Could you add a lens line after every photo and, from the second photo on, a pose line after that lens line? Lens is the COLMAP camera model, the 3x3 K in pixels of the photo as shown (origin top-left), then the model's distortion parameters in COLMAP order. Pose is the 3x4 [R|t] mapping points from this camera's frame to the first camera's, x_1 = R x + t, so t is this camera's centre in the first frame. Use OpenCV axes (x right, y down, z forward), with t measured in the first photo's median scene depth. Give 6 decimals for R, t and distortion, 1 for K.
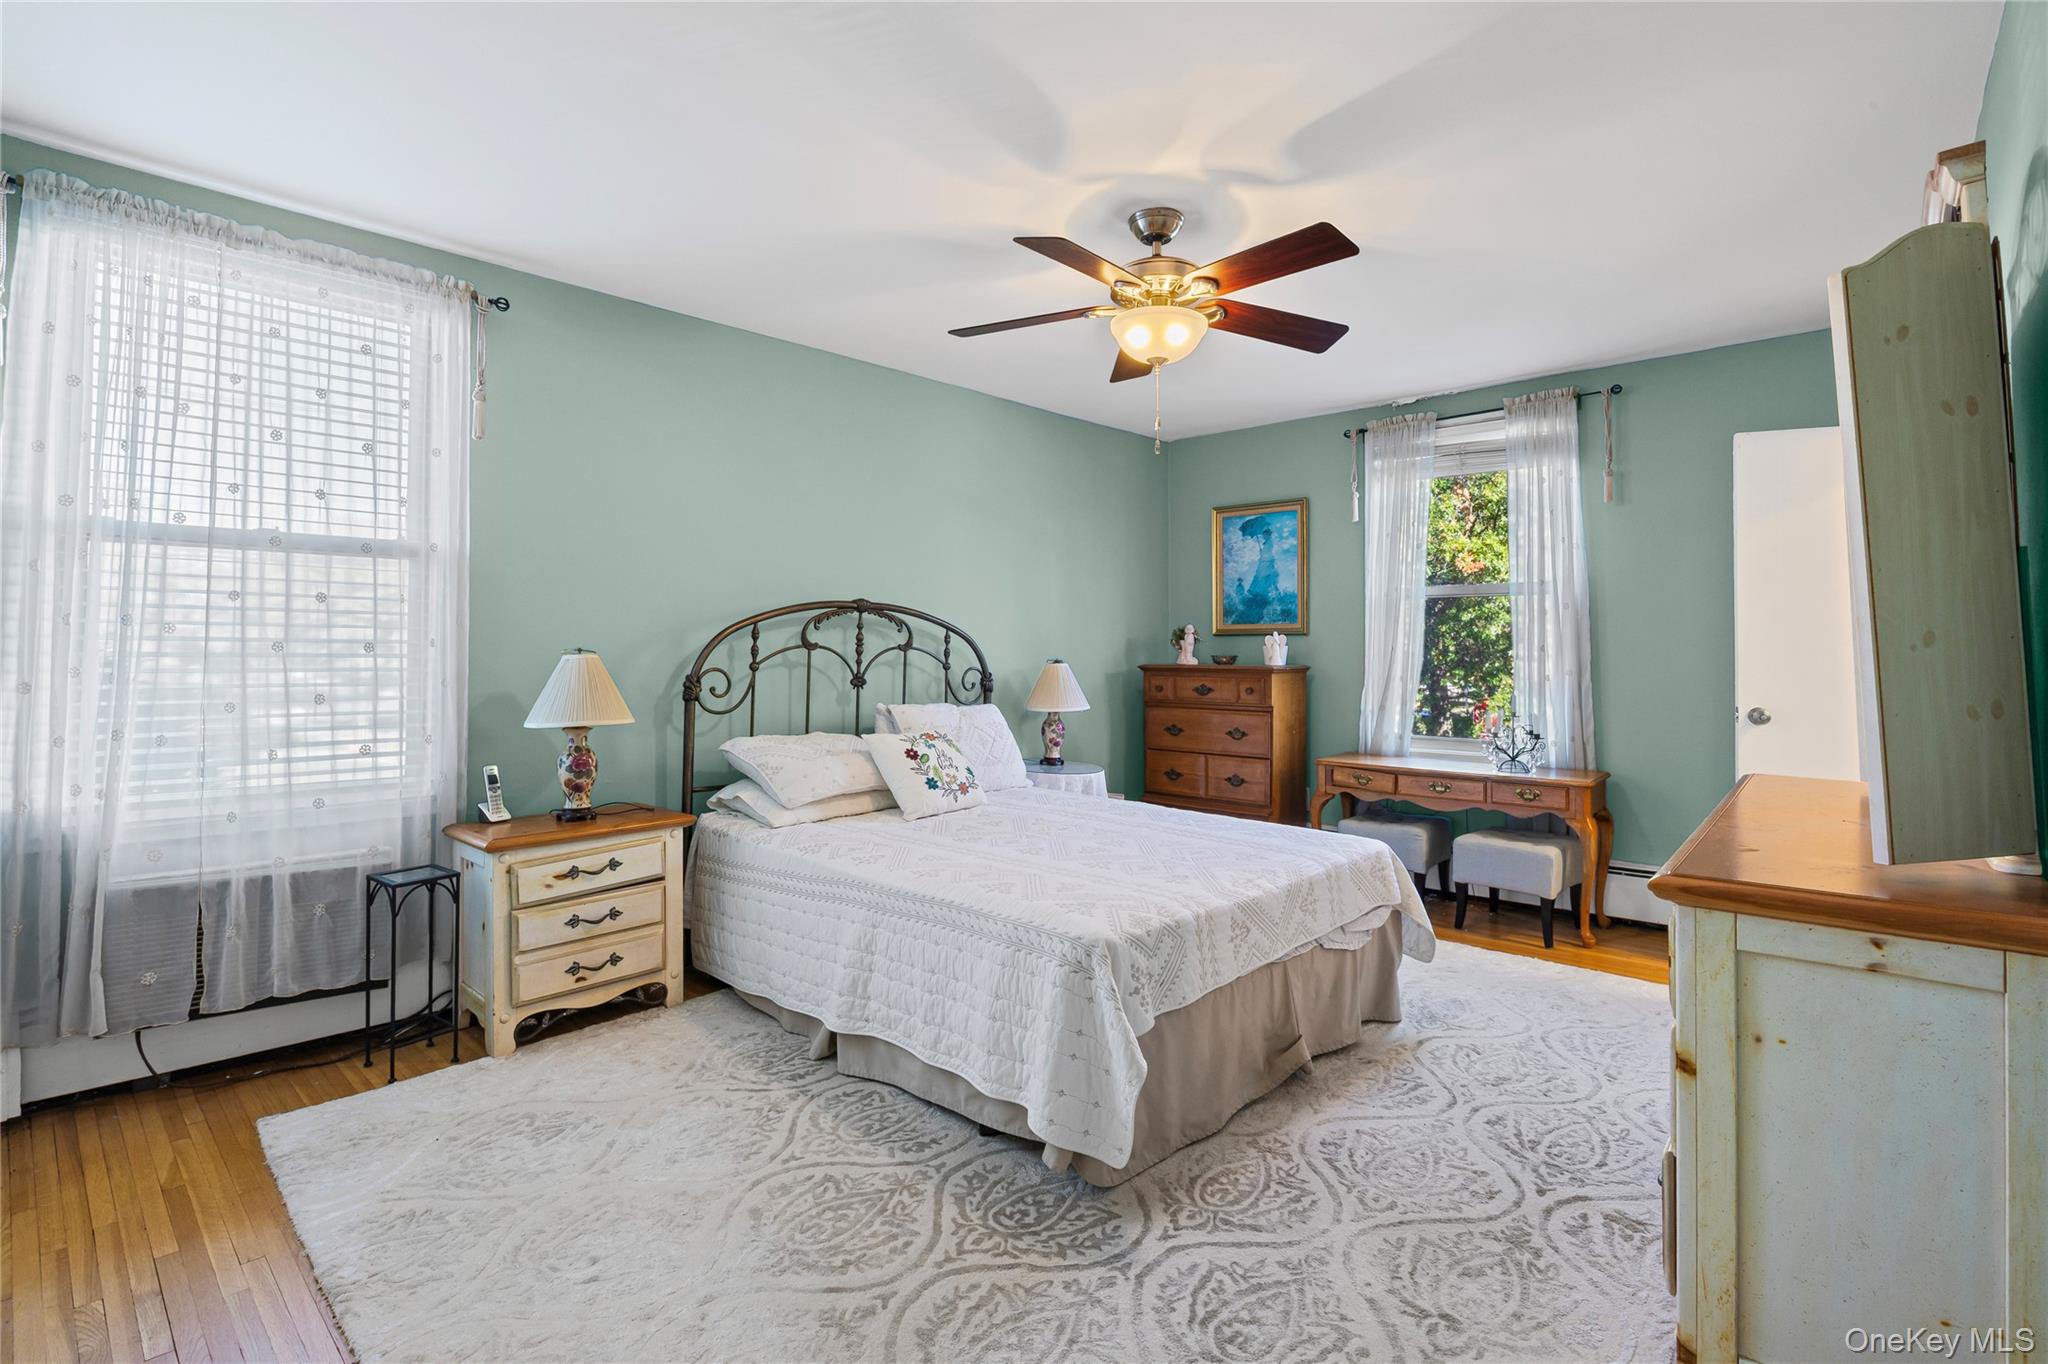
lens RADIAL K [[951.5, 0, 1035.5], [0, 951.5, 642.7], [0, 0, 1]] dist [-0.018338, -0.000161]
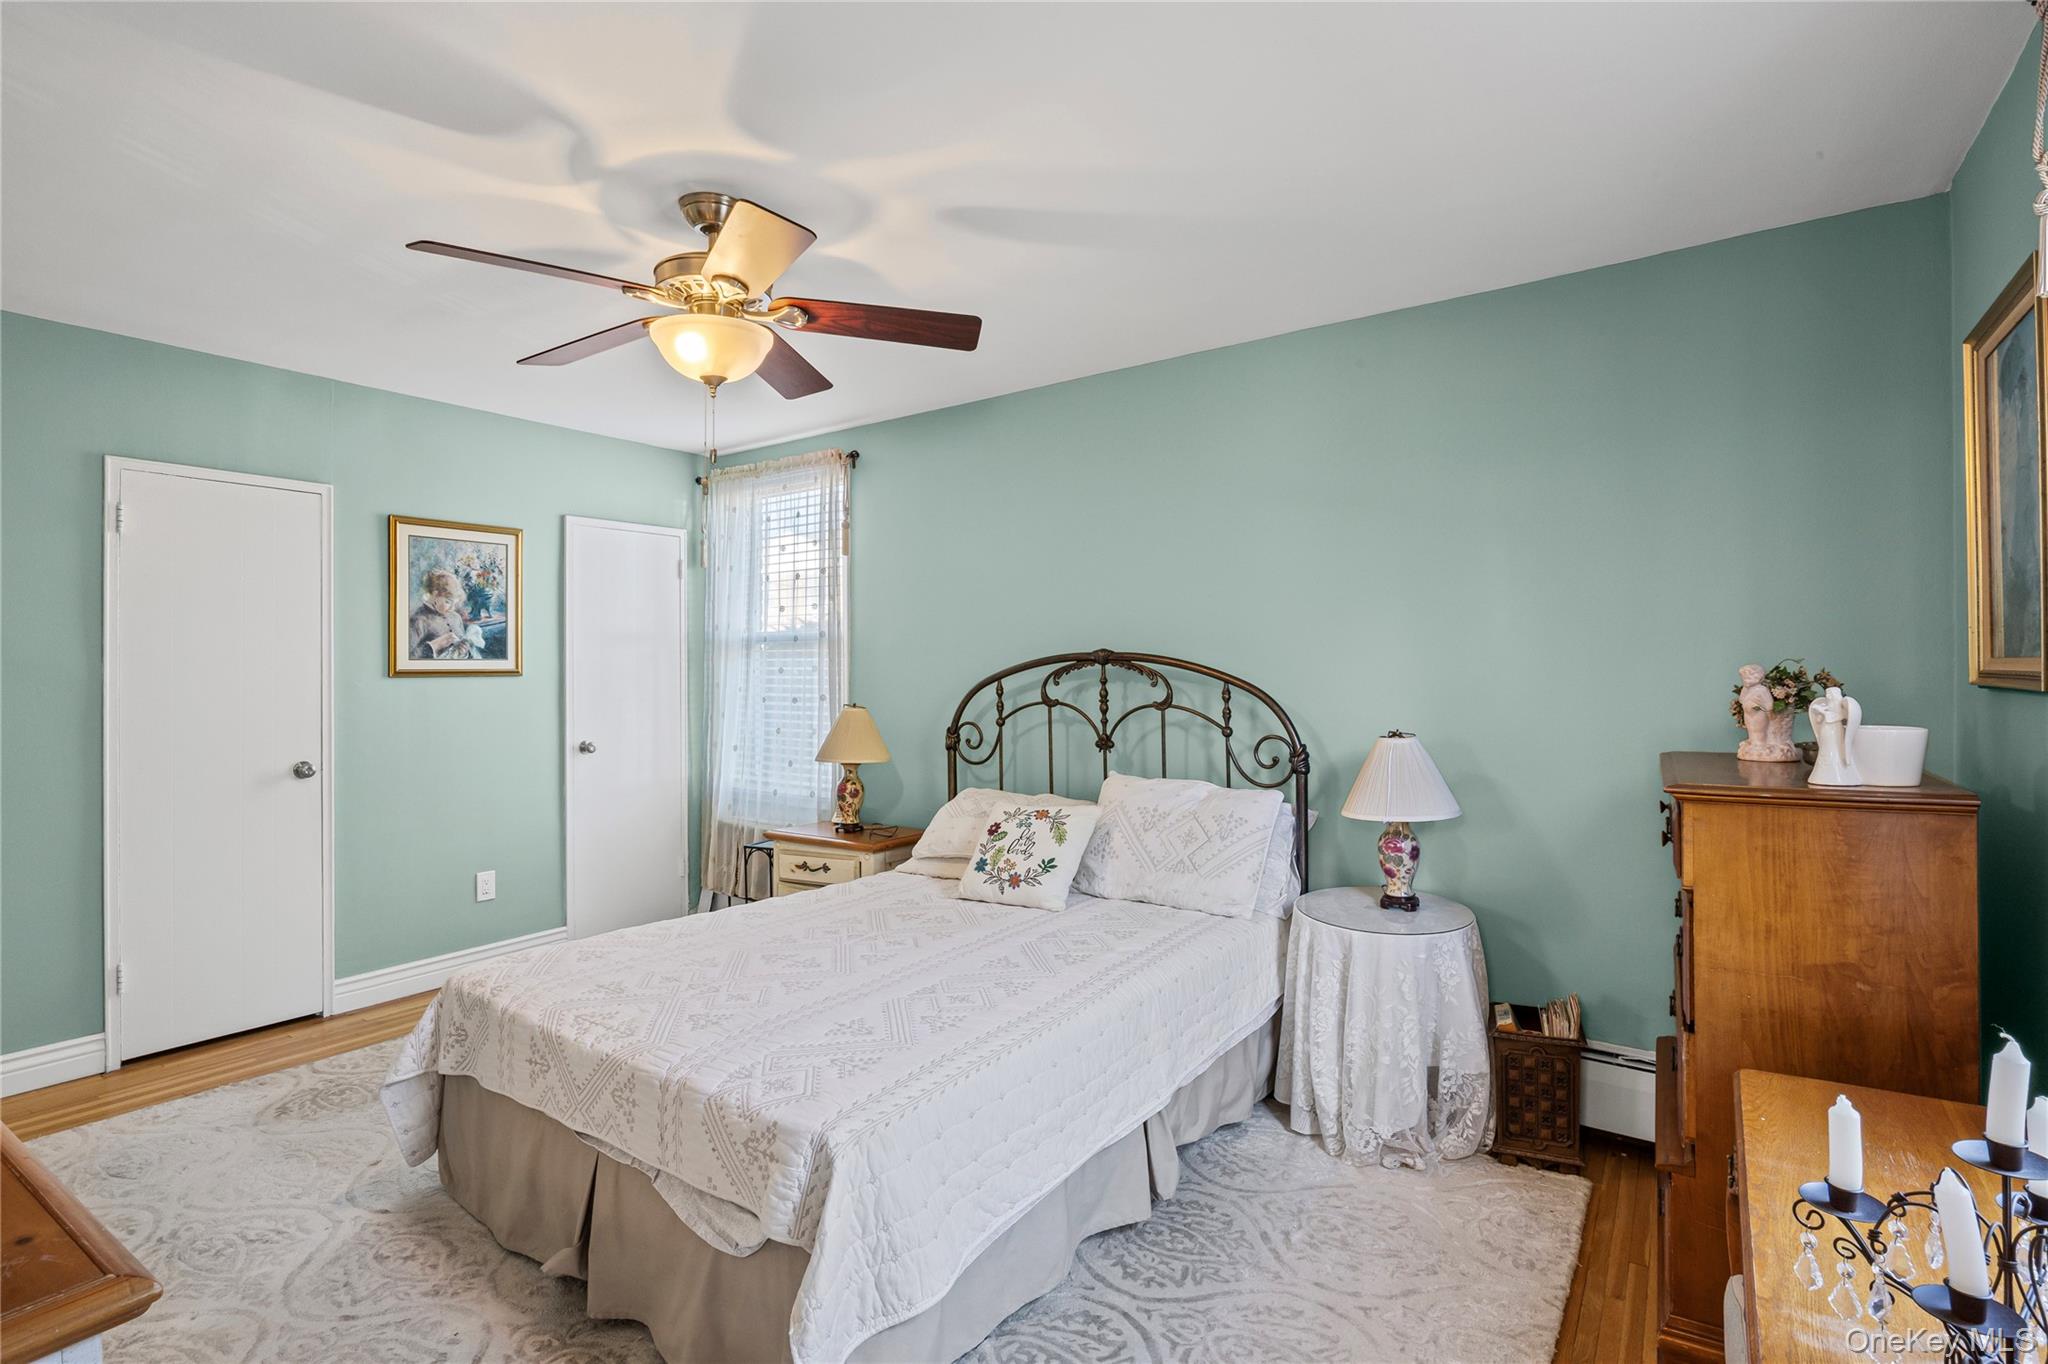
lens RADIAL K [[1021.7, 0, 1030.9], [0, 1021.7, 666.1], [0, 0, 1]] dist [-0.009591, 0.000309]
pose [[0.111018, -0.006161, -0.993799, 0.723638], [0.014911, 0.999879, -0.004533, -0.026732], [0.993707, -0.014316, 0.111096, 0.817323]]
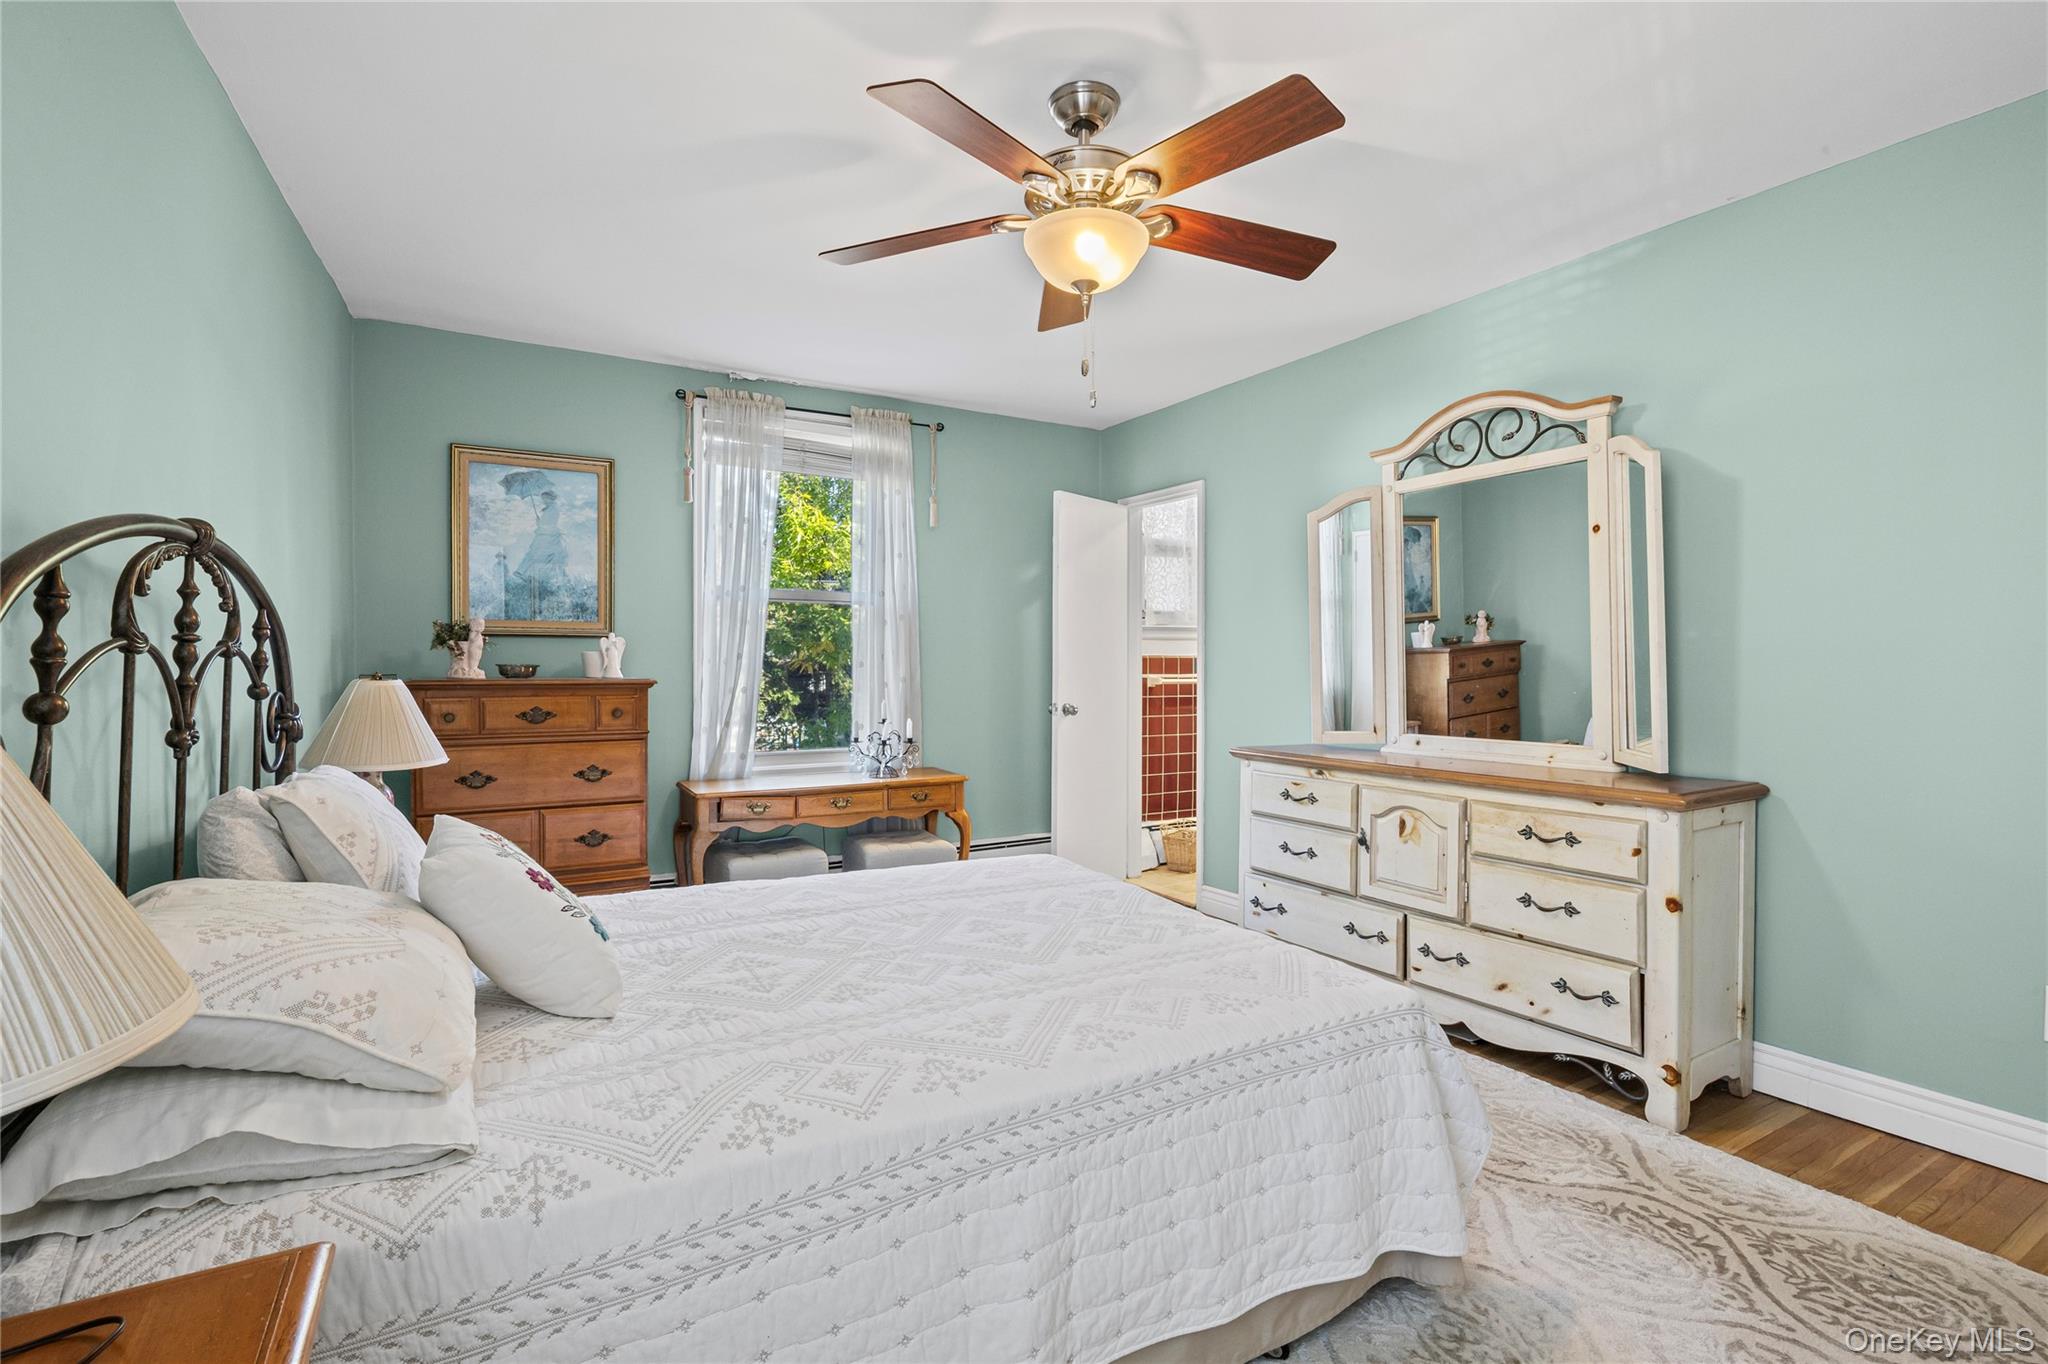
lens RADIAL K [[953.6, 0, 1015.0], [0, 953.6, 667.5], [0, 0, 1]] dist [-0.010651, -0.000015]
pose [[0.311904, -0.005941, 0.950095, -0.440767], [-0.009052, 0.999916, 0.009224, 0.007366], [-0.950071, -0.011478, 0.311824, 0.563673]]
